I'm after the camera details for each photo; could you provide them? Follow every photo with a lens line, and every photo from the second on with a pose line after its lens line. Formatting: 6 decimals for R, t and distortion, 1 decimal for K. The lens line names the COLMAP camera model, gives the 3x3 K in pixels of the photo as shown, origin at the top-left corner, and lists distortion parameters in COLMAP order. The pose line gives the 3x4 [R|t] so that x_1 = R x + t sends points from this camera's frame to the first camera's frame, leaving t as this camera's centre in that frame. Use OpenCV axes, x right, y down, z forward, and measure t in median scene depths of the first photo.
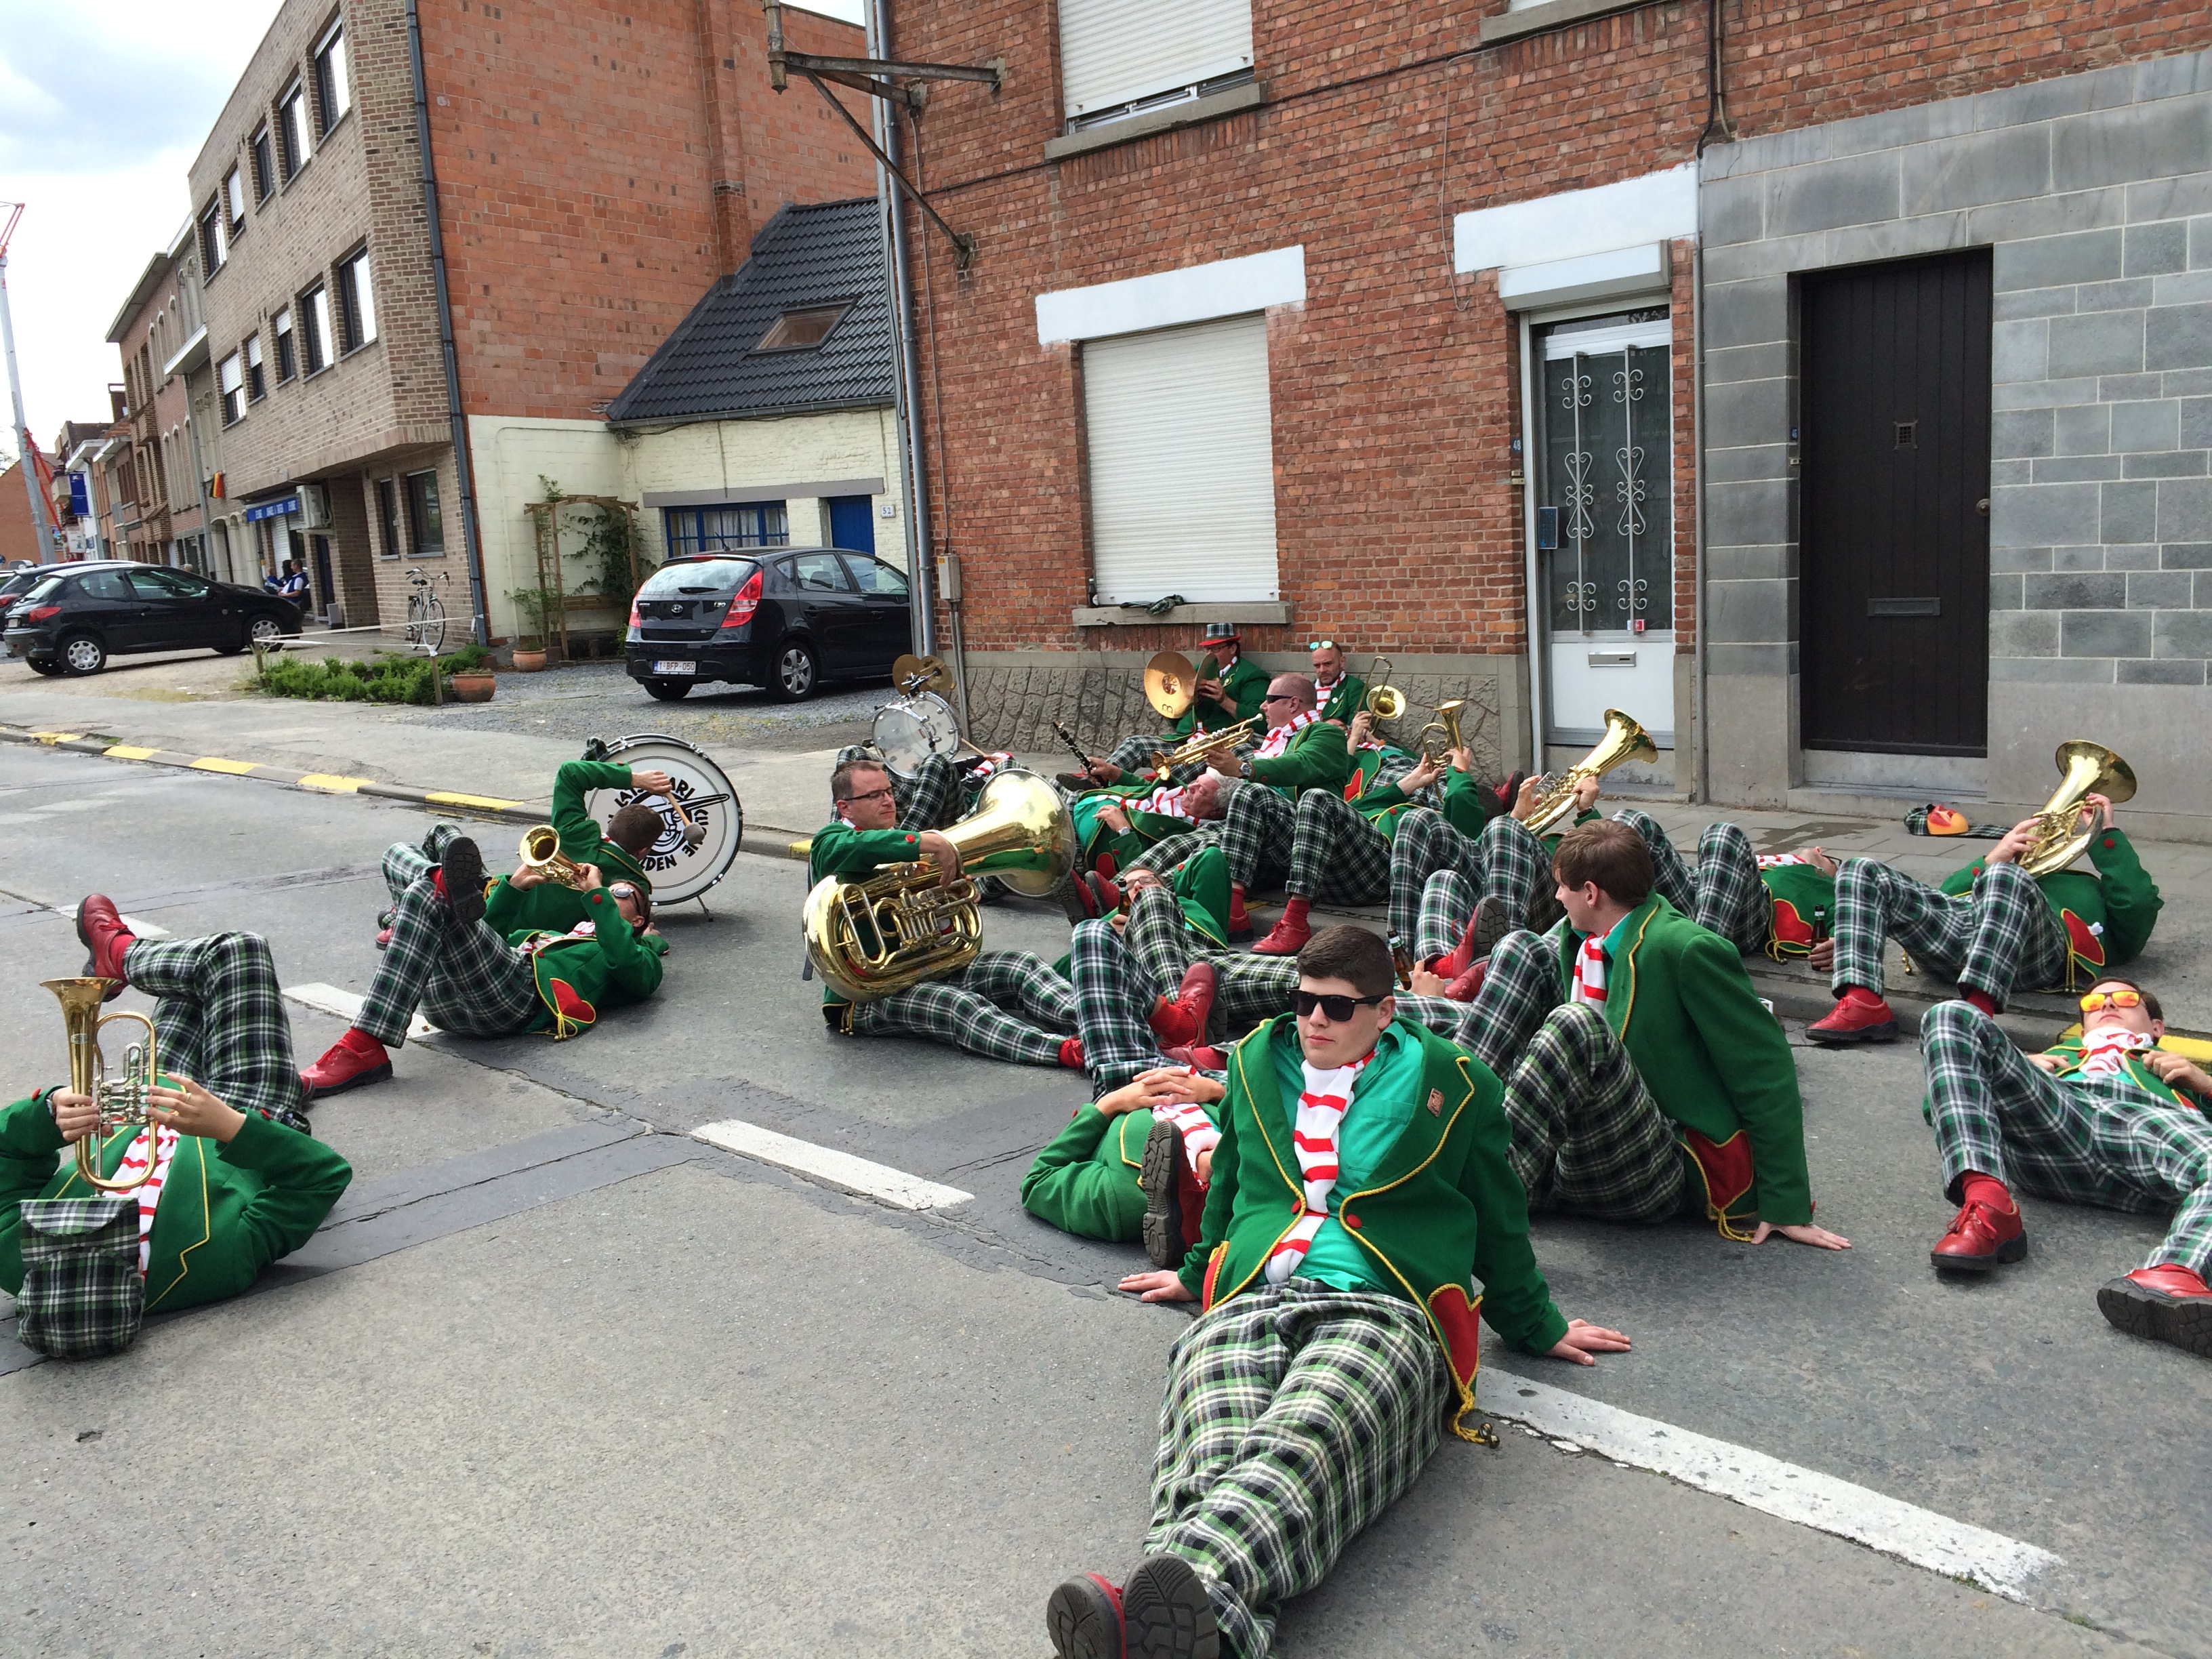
lens RADIAL K [[1857.4, 0, 1133.0], [0, 1857.4, 865.2], [0, 0, 1]] dist [0.087189, -0.108495]
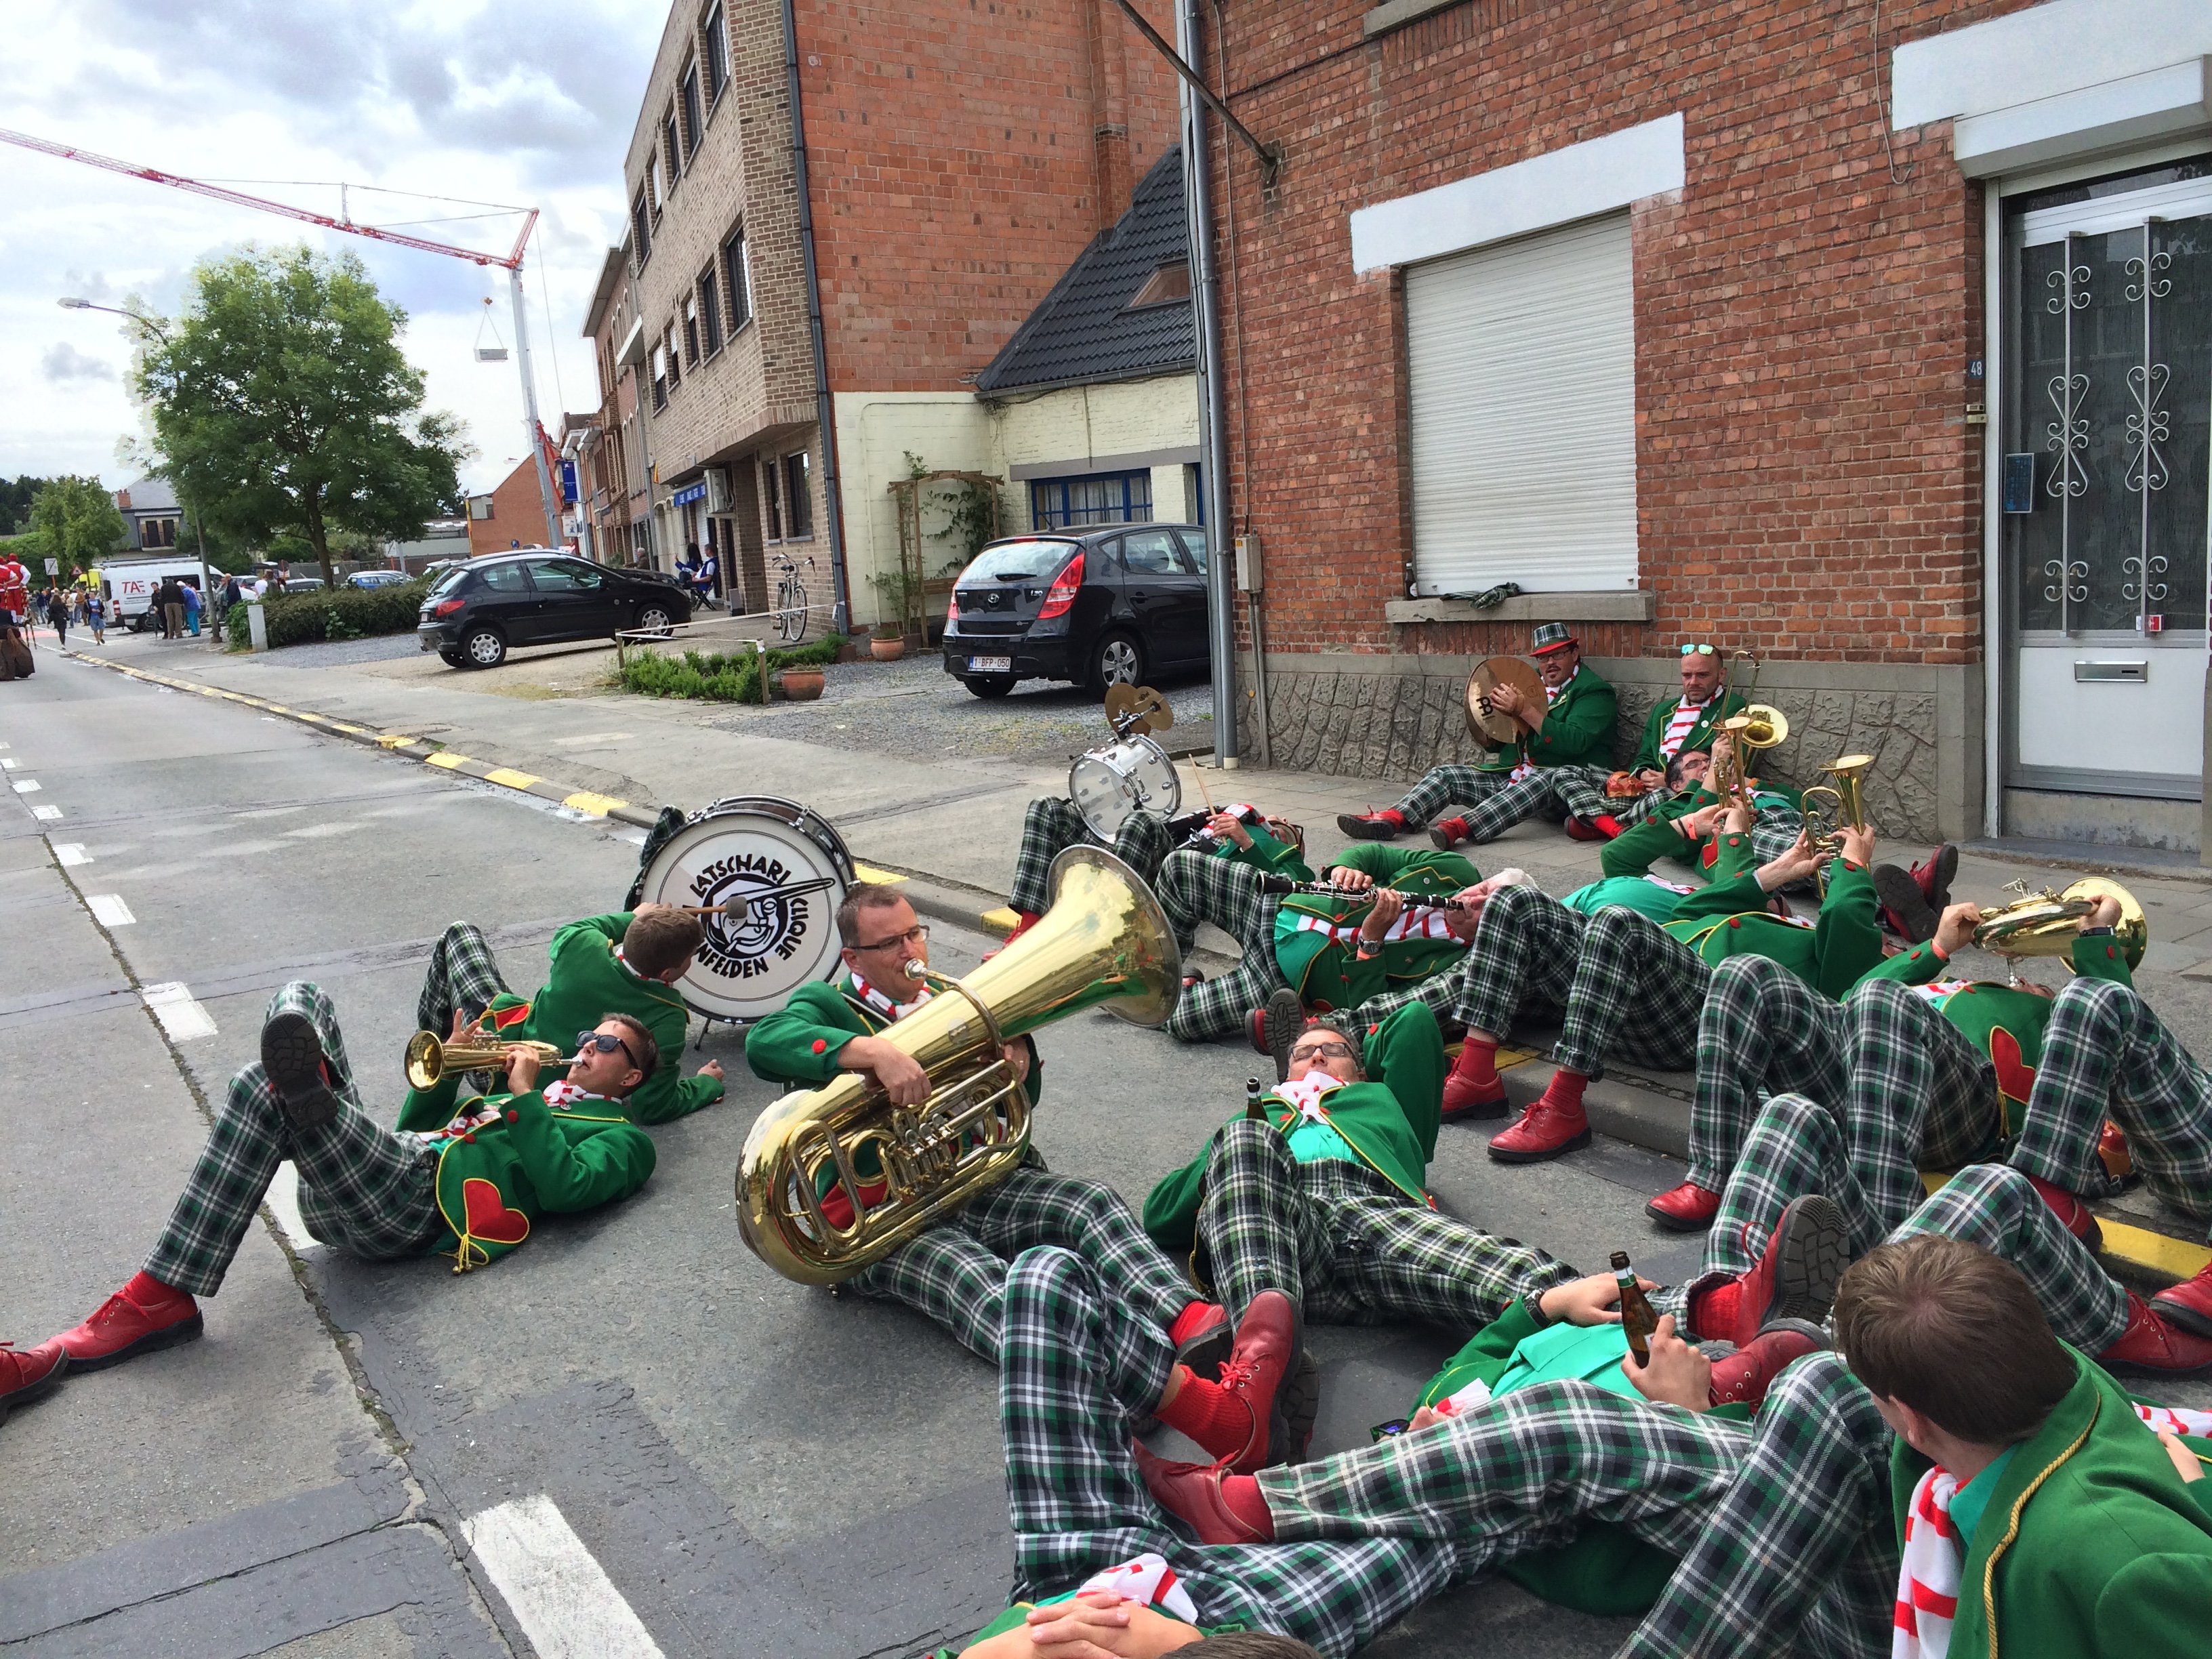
lens RADIAL K [[1857.4, 0, 1123.3], [0, 1857.4, 935.1], [0, 0, 1]] dist [0.087189, -0.108495]
pose [[0.971809, 0.024519, -0.234492, 0.056448], [-0.011005, 0.998211, 0.058769, -0.042772], [0.235514, -0.054532, 0.970340, 0.189680]]
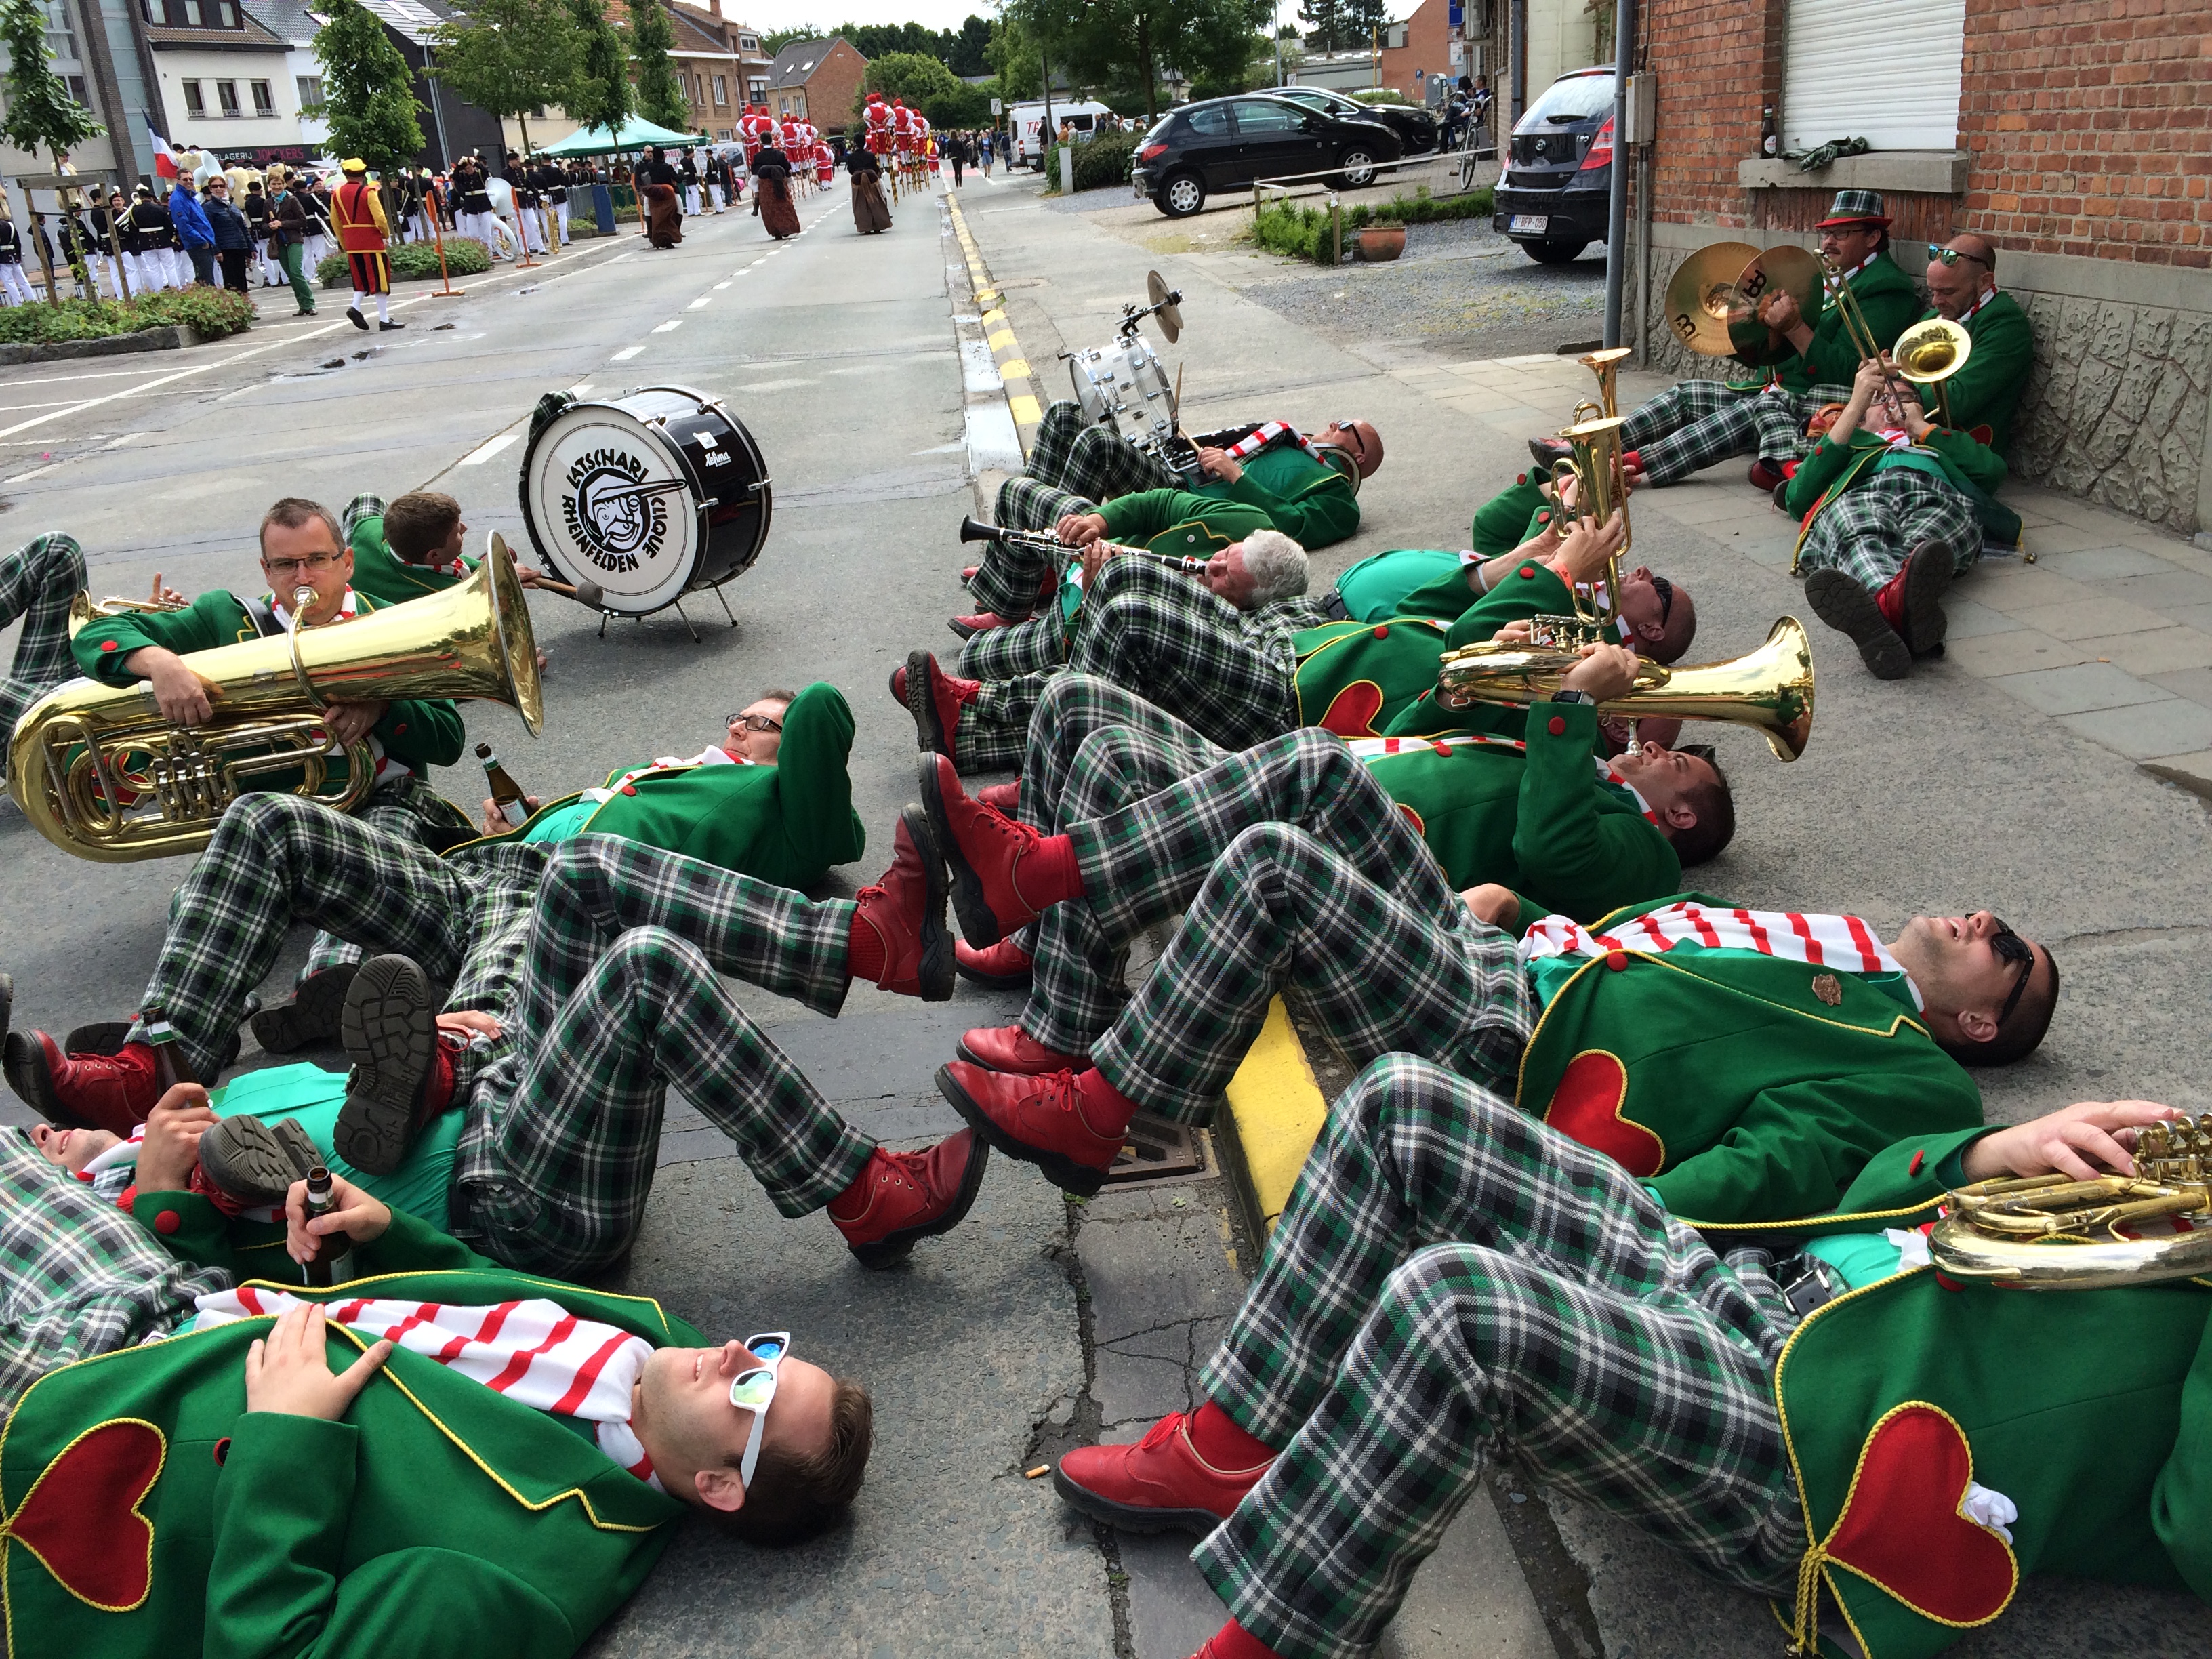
lens RADIAL K [[1857.4, 0, 1119.2], [0, 1857.4, 871.3], [0, 0, 1]] dist [0.087189, -0.108495]
pose [[0.755602, 0.220637, -0.616754, 0.292351], [-0.060470, 0.961039, 0.269717, -0.070303], [0.652234, -0.166504, 0.739505, 0.366572]]
